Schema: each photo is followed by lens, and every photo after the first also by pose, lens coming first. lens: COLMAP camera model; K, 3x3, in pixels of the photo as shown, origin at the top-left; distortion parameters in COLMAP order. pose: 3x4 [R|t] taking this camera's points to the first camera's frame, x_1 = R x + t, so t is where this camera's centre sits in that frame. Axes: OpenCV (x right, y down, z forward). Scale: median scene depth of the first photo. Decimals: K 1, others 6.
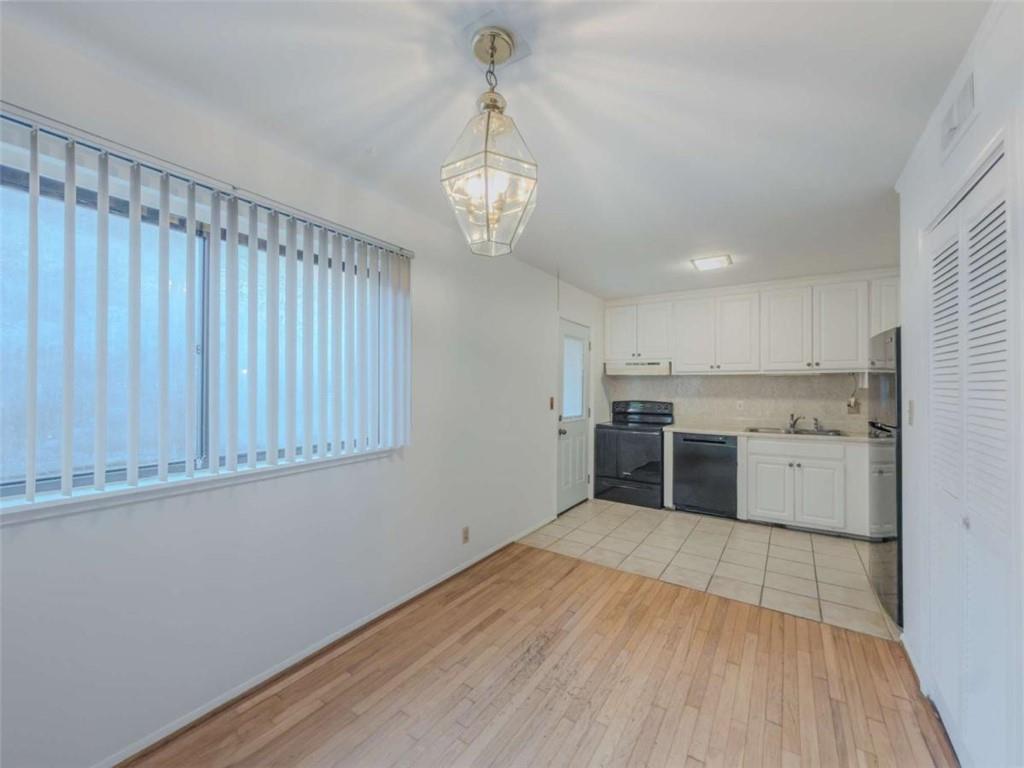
lens RADIAL K [[413.1, 0, 510.6], [0, 413.1, 383.5], [0, 0, 1]] dist [-0.000850, -0.000126]
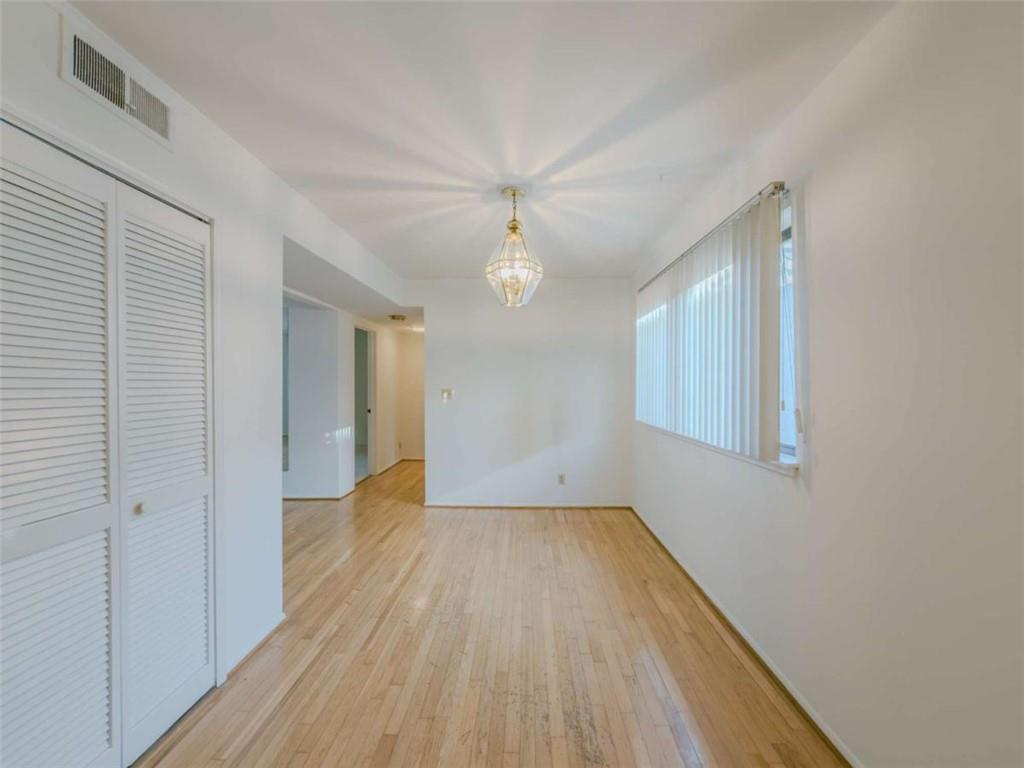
lens RADIAL K [[409.0, 0, 513.9], [0, 409.0, 388.2], [0, 0, 1]] dist [-0.006272, 0.000123]
pose [[-0.849627, -0.001703, -0.527382, 0.287364], [-0.001352, 0.999999, -0.001051, 0.015983], [0.527383, -0.000179, -0.849628, 0.801048]]
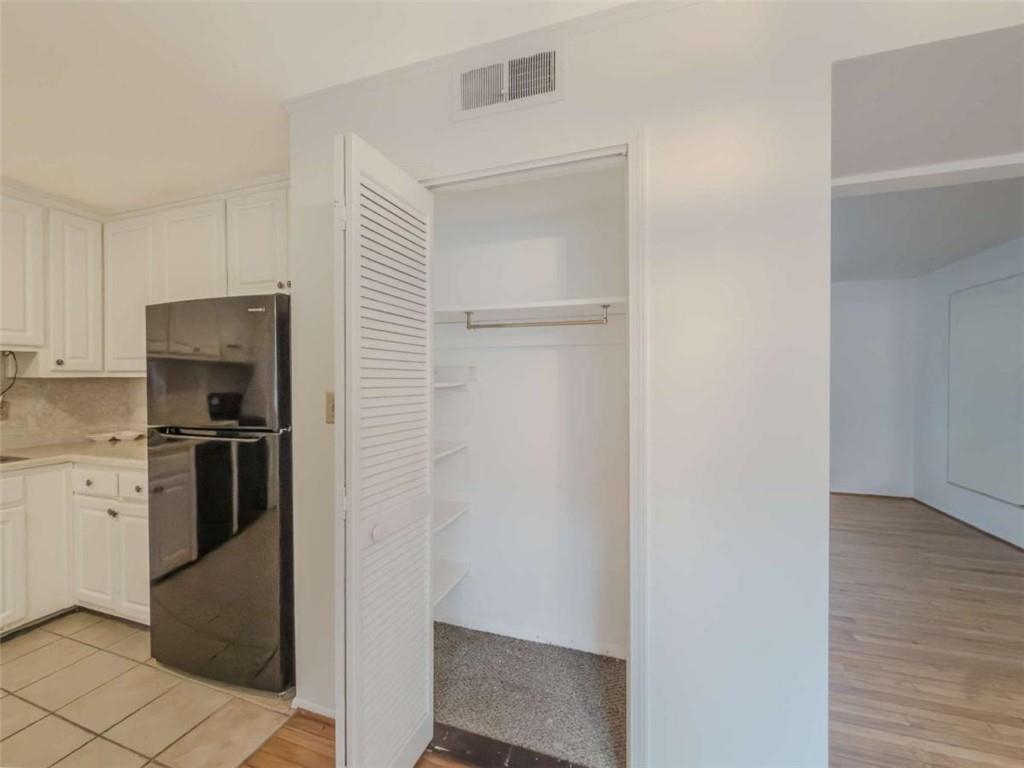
lens RADIAL K [[416.4, 0, 512.0], [0, 416.4, 384.0], [0, 0, 1]] dist [-0.000231, -0.000045]
pose [[-0.252461, -0.010941, 0.967545, 0.060641], [-0.006784, 0.999932, 0.009537, 0.009669], [-0.967583, -0.004156, -0.252518, 0.429857]]
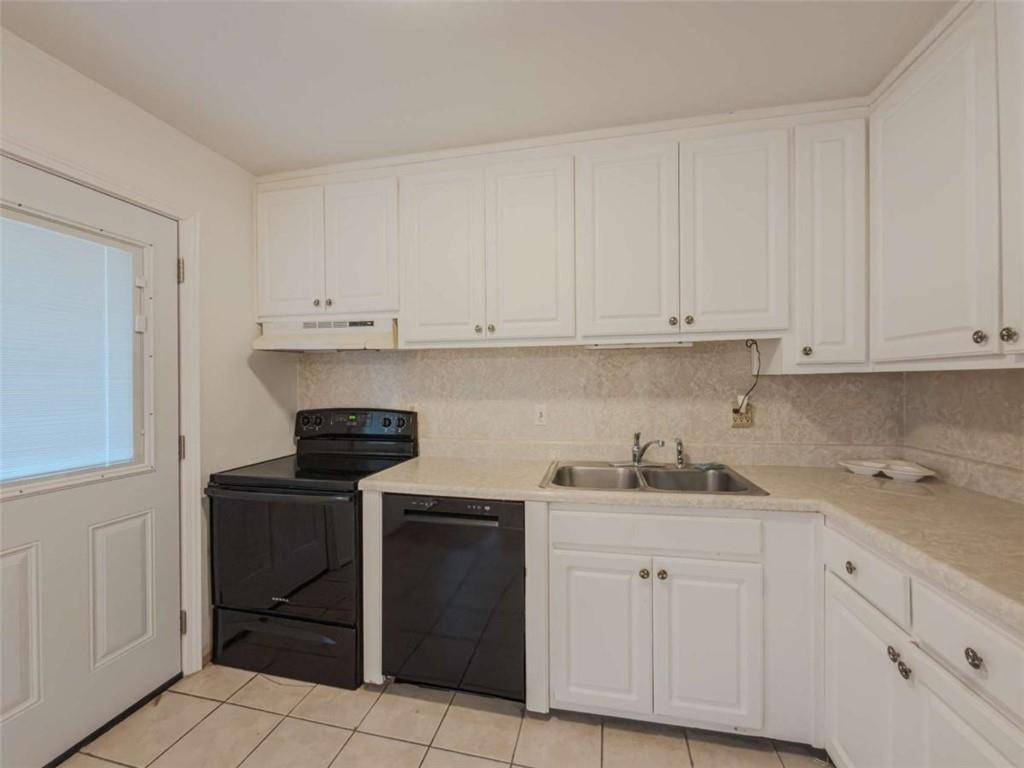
lens RADIAL K [[413.1, 0, 510.6], [0, 413.1, 383.5], [0, 0, 1]] dist [-0.000850, -0.000126]
pose [[0.931332, -0.013058, 0.363937, 0.396339], [0.008775, 0.999871, 0.013421, 0.012053], [-0.364065, -0.009306, 0.931327, 0.643500]]
